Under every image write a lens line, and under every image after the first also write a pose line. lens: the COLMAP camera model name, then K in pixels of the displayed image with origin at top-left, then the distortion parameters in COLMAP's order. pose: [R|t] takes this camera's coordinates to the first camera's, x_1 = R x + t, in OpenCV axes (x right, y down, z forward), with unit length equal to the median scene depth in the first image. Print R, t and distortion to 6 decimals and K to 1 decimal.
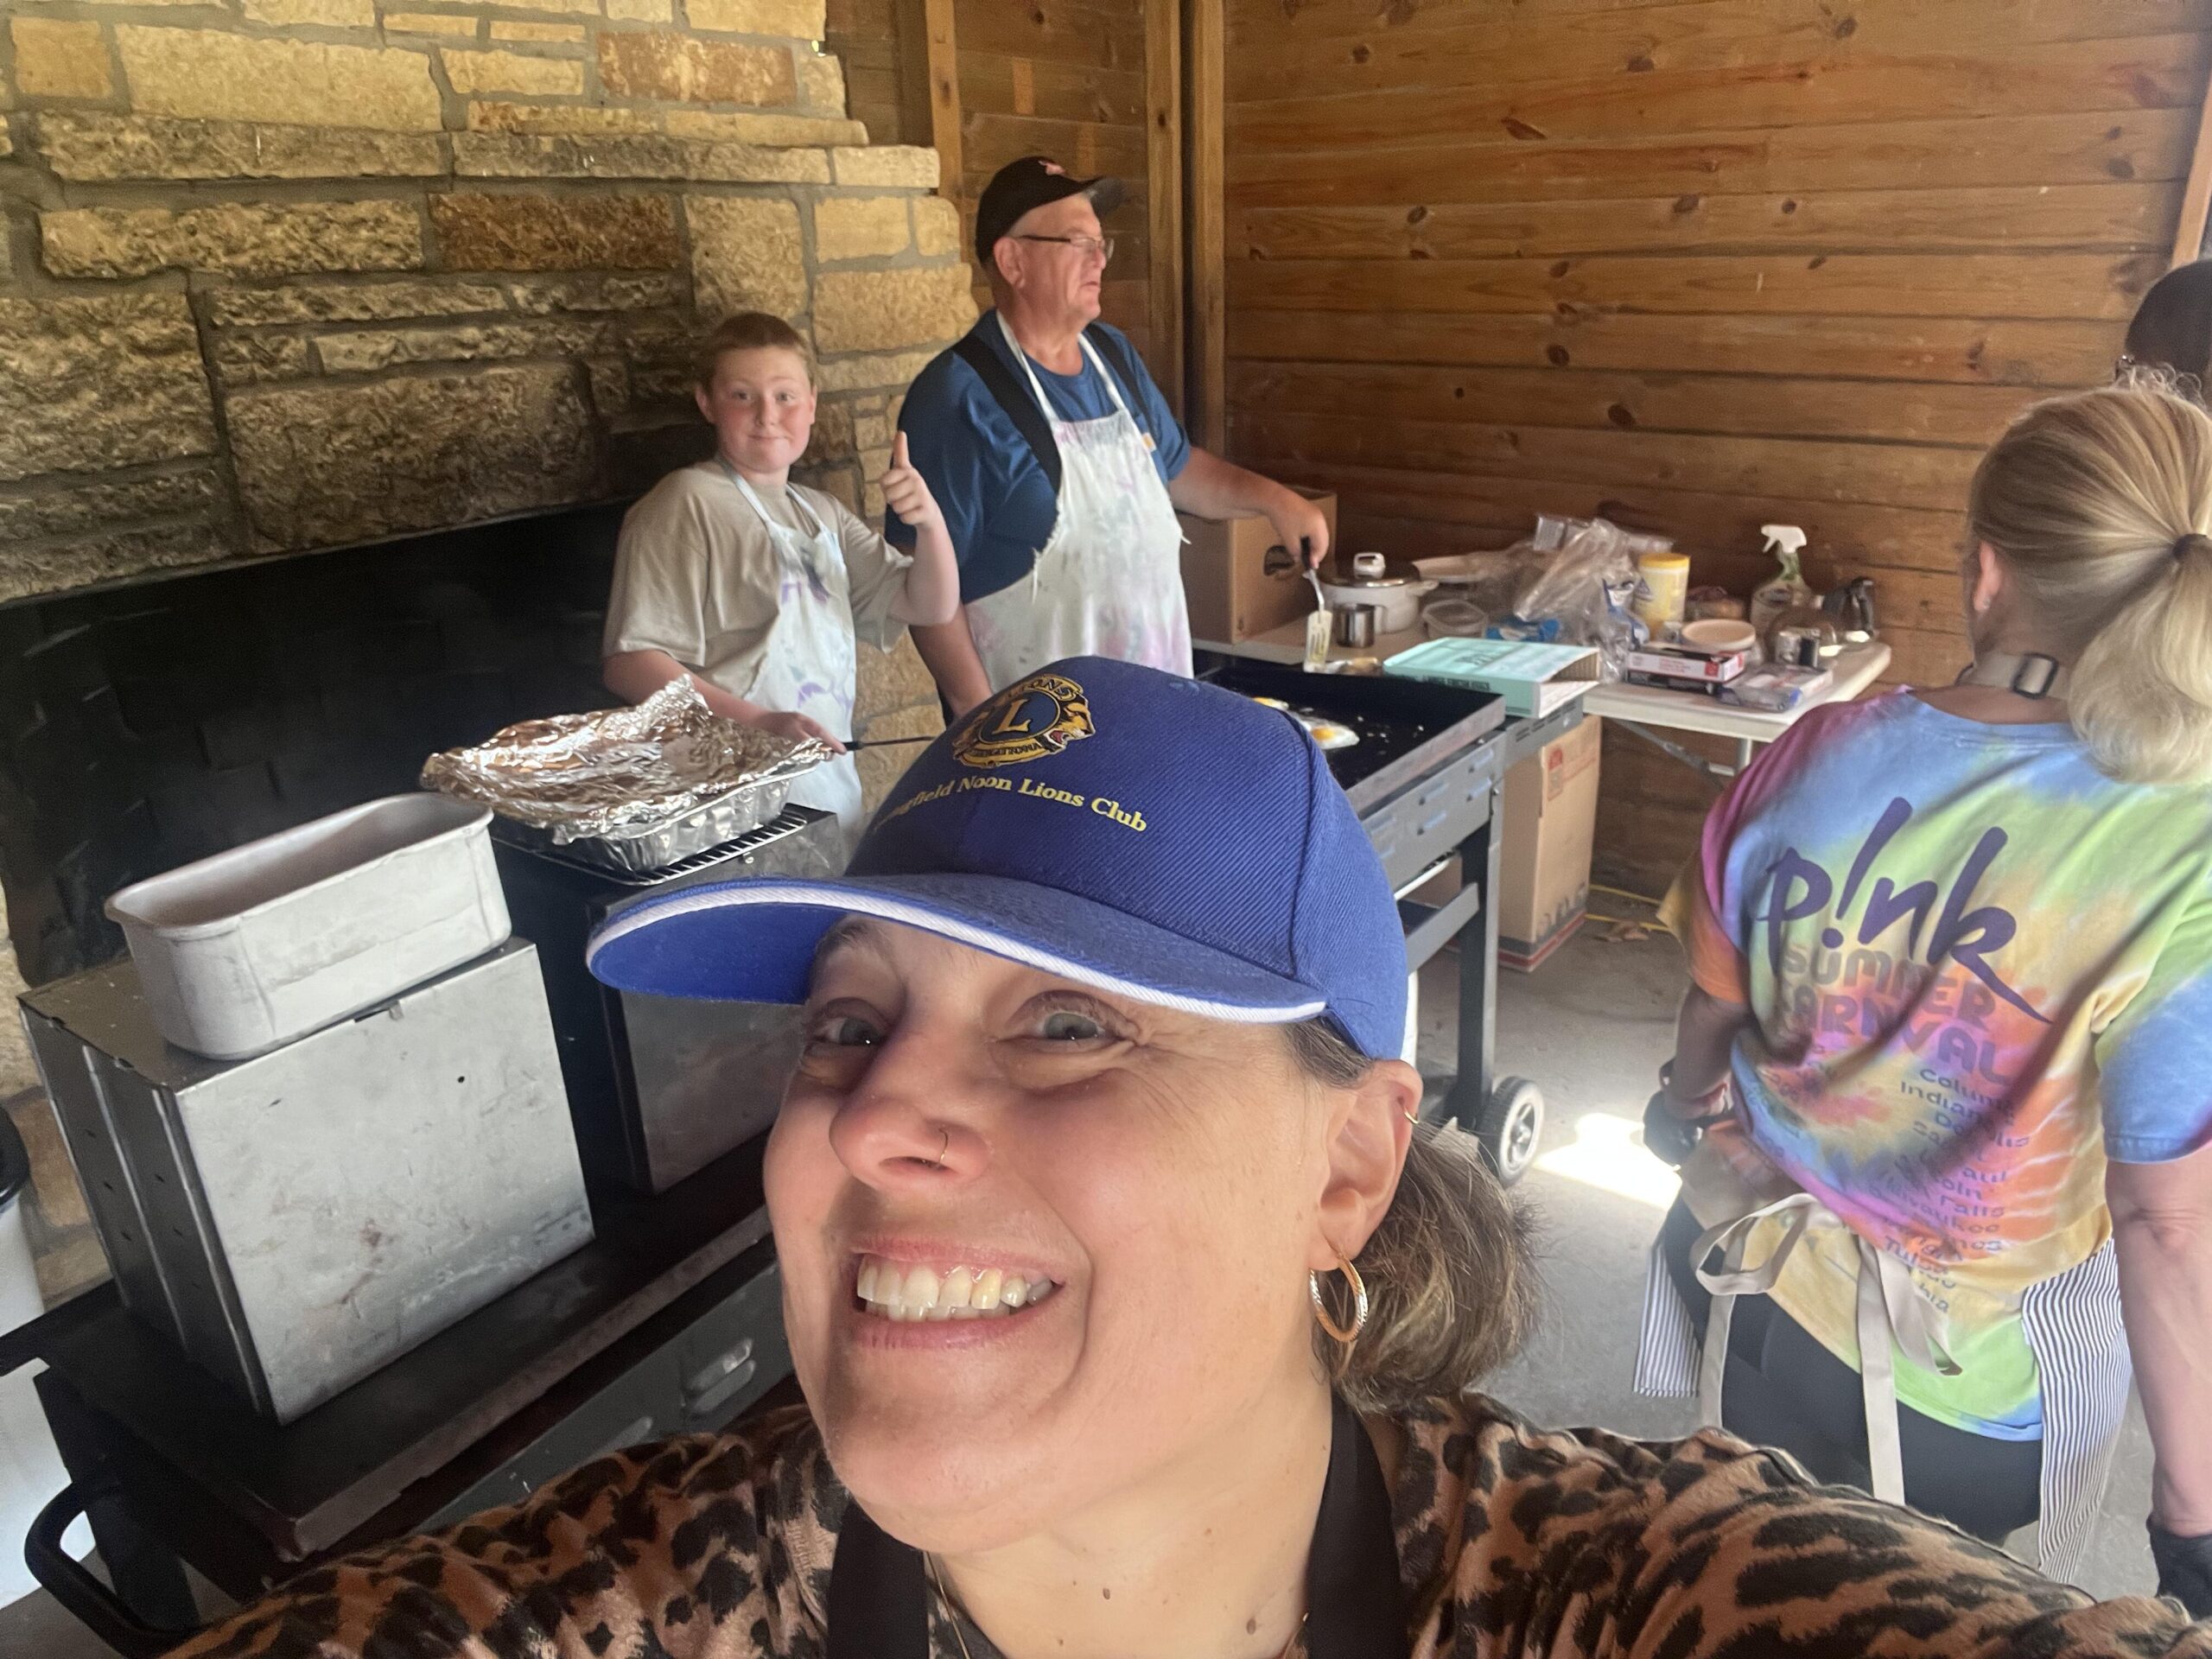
lens RADIAL K [[1545.1, 0, 1138.9], [0, 1545.1, 845.2], [0, 0, 1]] dist [0.057912, -0.060794]
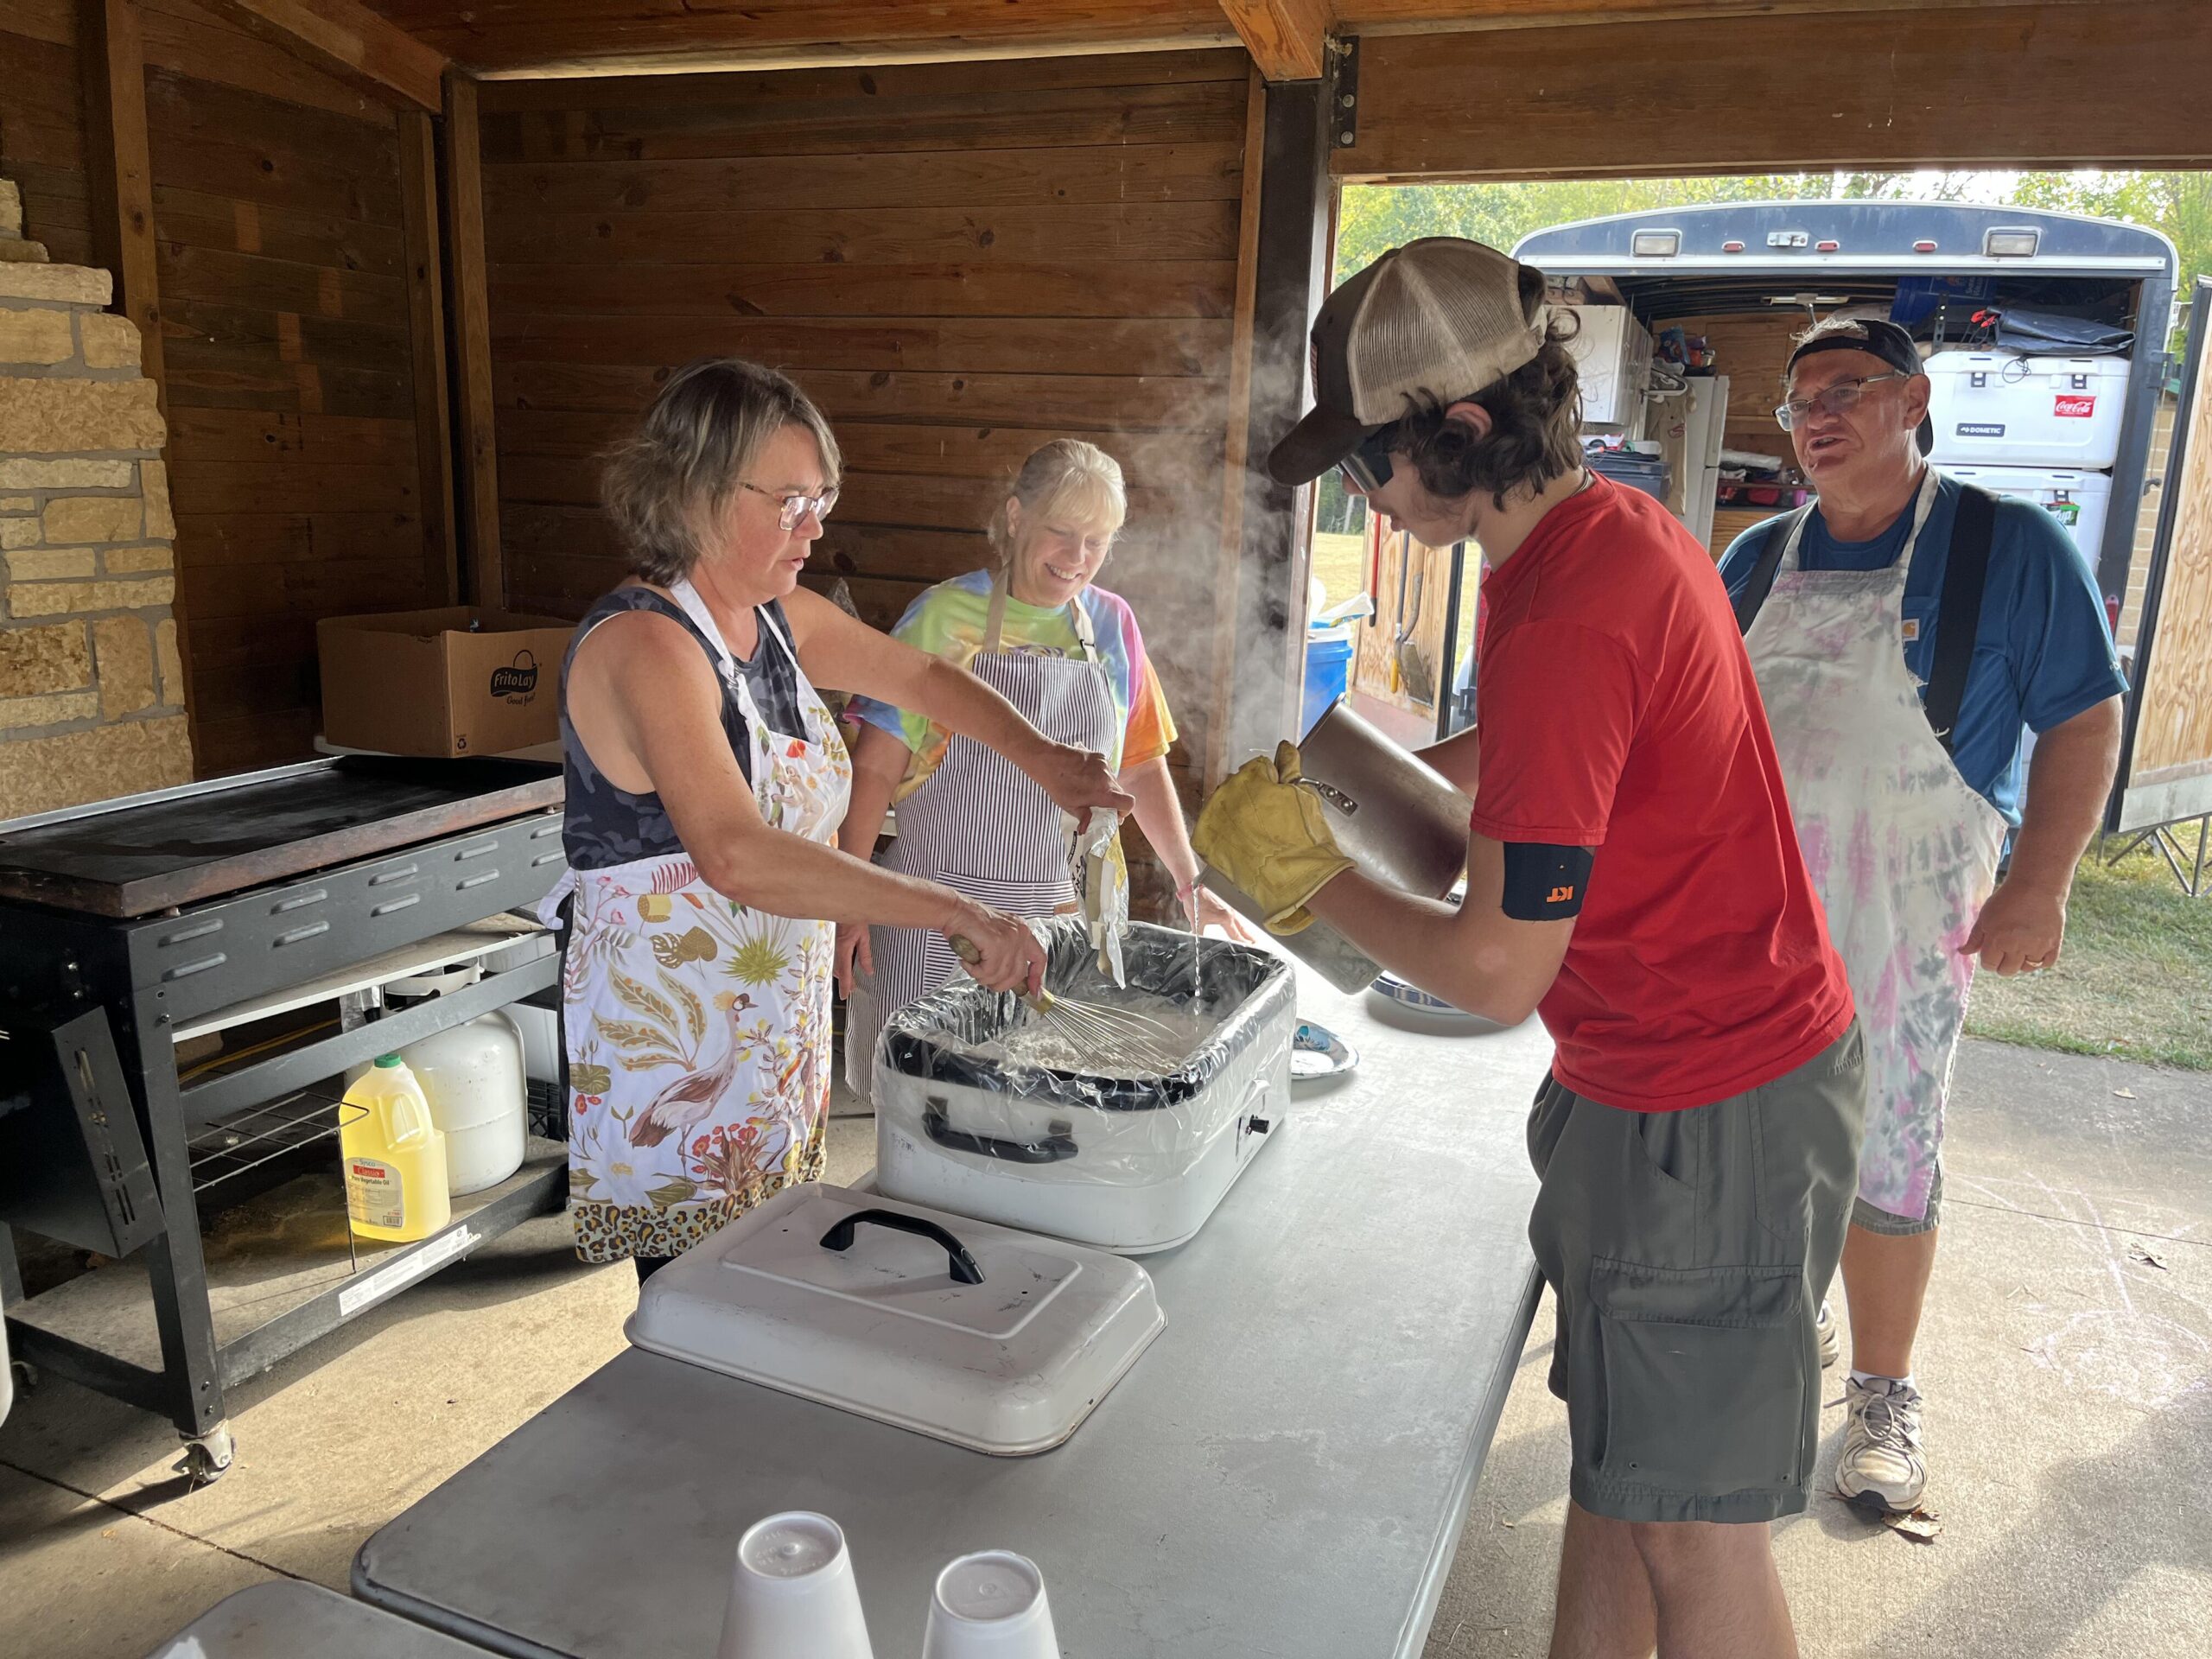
lens RADIAL K [[1672.9, 0, 1105.1], [0, 1672.9, 833.5], [0, 0, 1]] dist [0.076505, -0.123802]
pose [[0.972757, 0.003458, 0.231801, 0.271597], [0.031203, 0.988837, -0.145695, 0.108381], [-0.229717, 0.148959, 0.961791, -0.170852]]
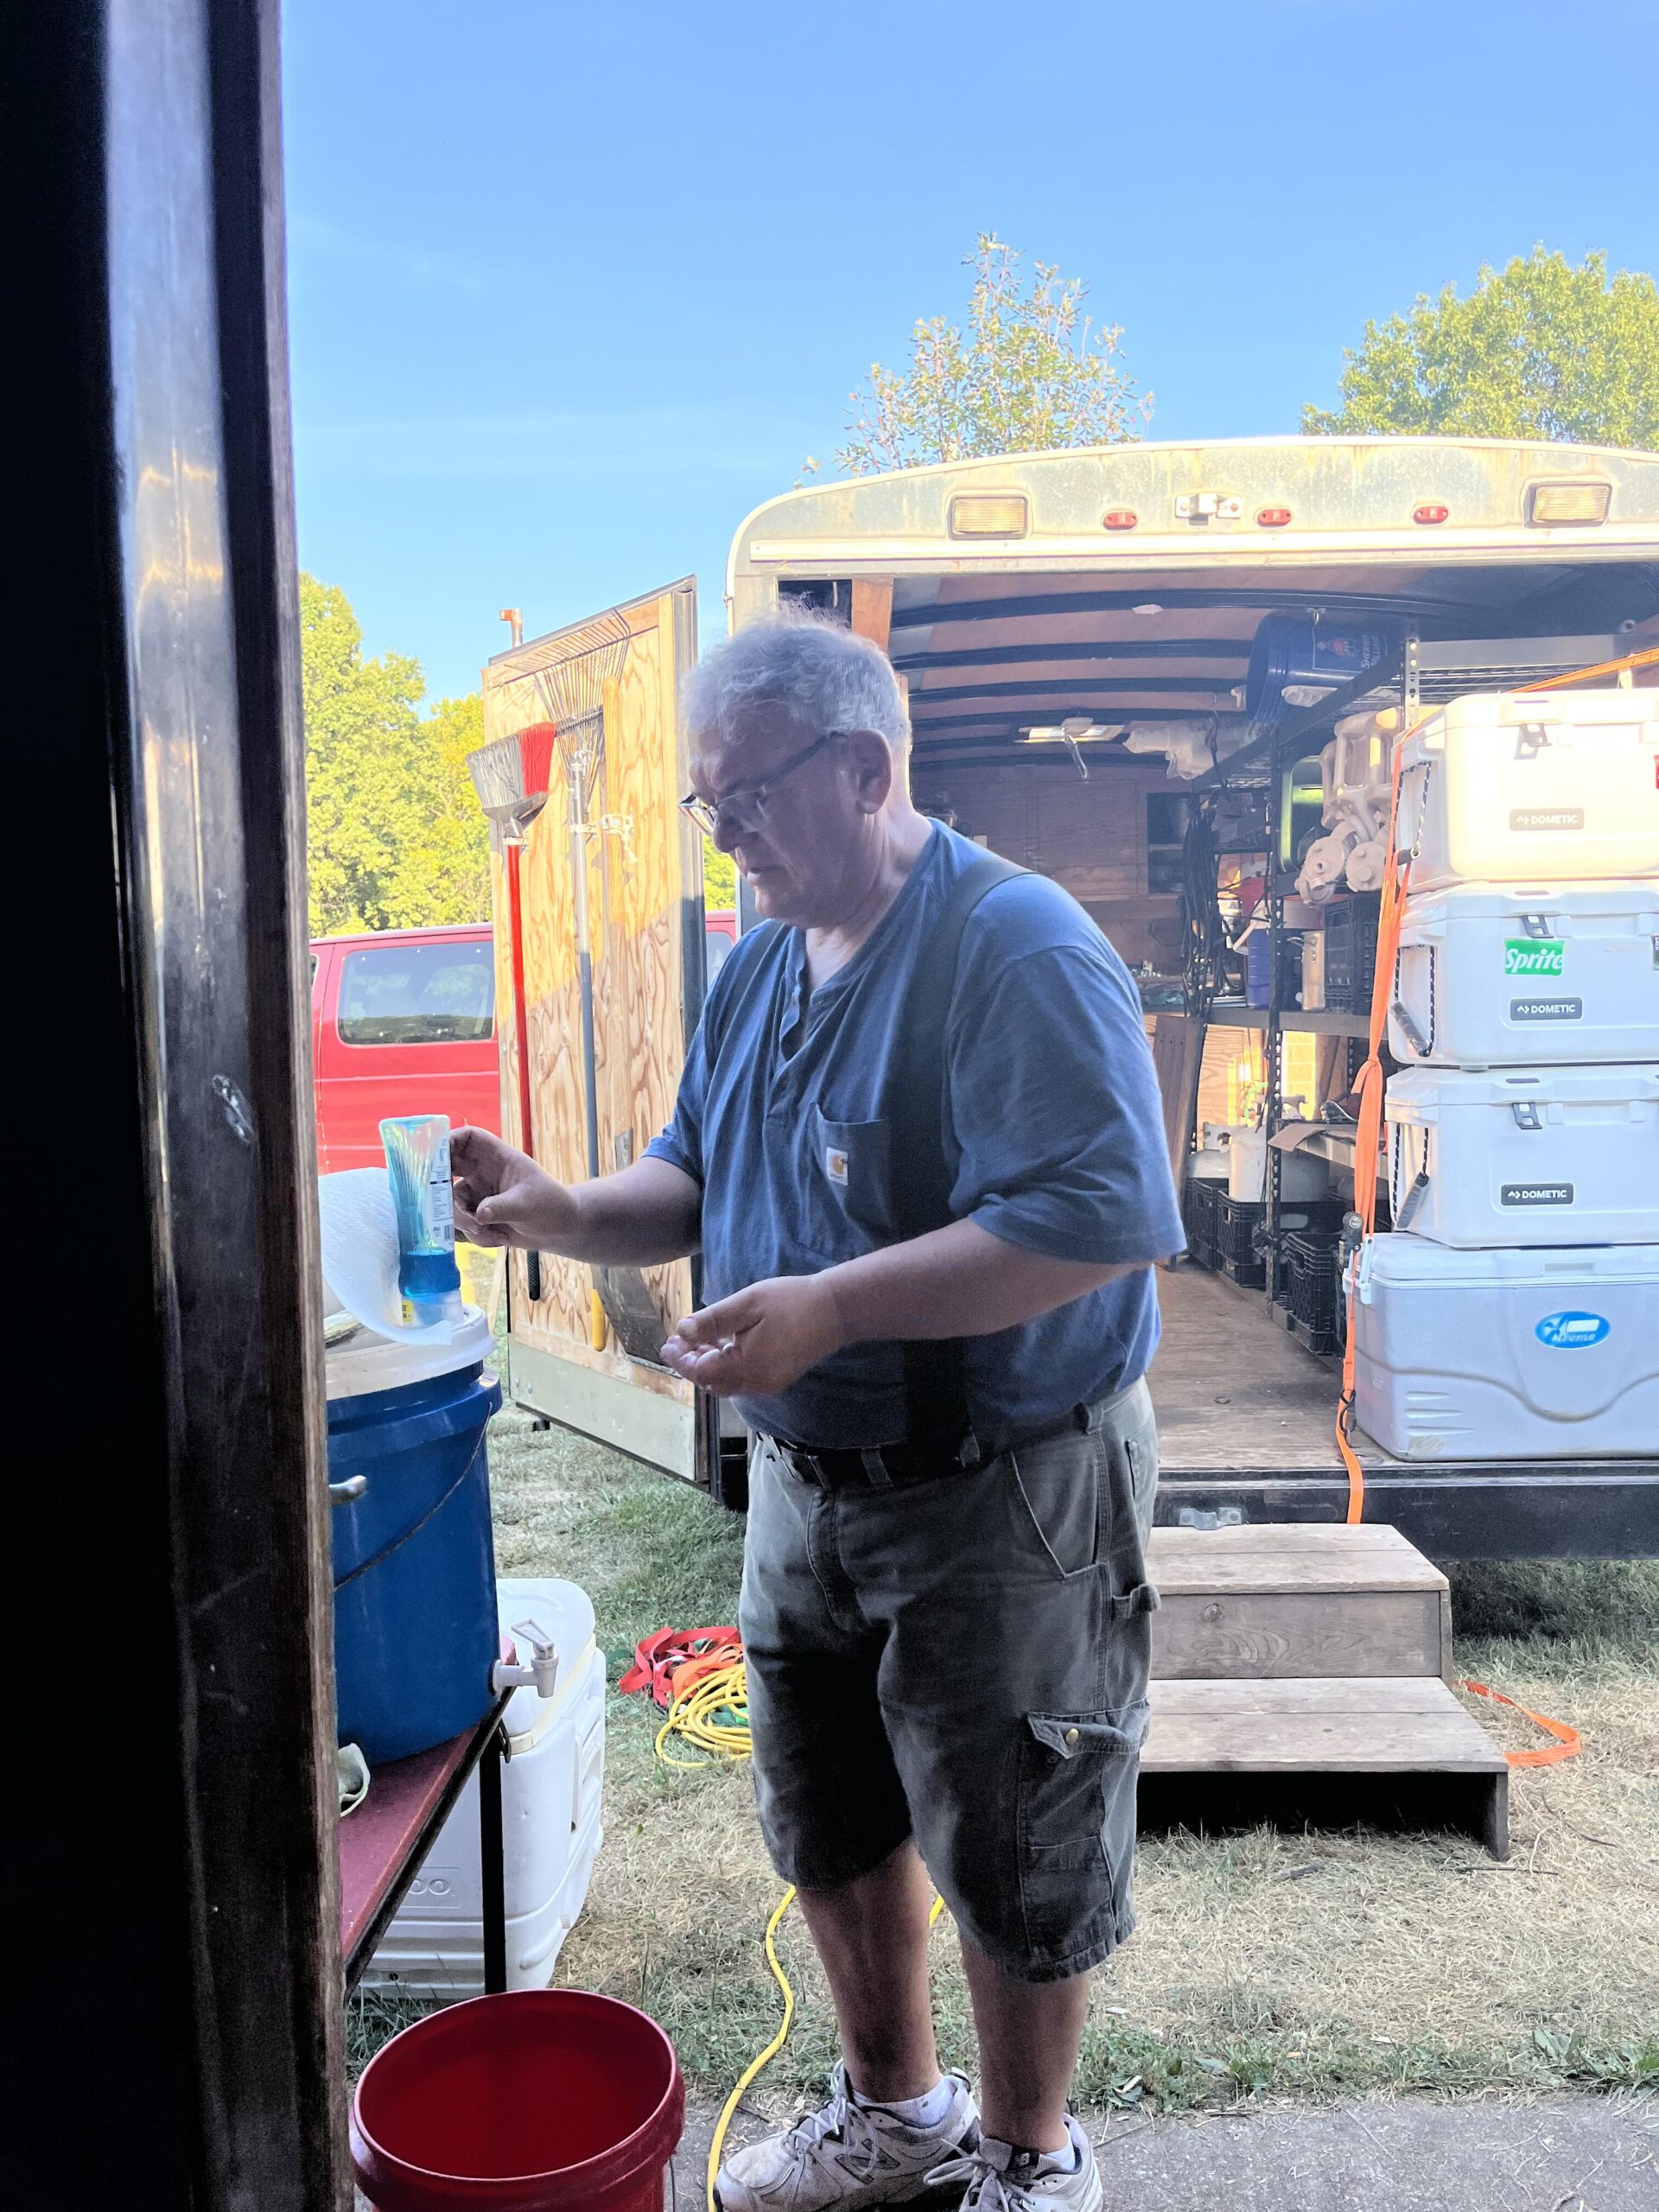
lens RADIAL K [[1675.1, 0, 847.0], [0, 1675.1, 1111.9], [0, 0, 1]] dist [0.080644, -0.130642]
pose [[0.840723, -0.027994, 0.540742, 0.675572], [0.201904, 0.942844, -0.265102, -0.205827], [-0.502414, 0.332055, 0.798323, 0.783067]]
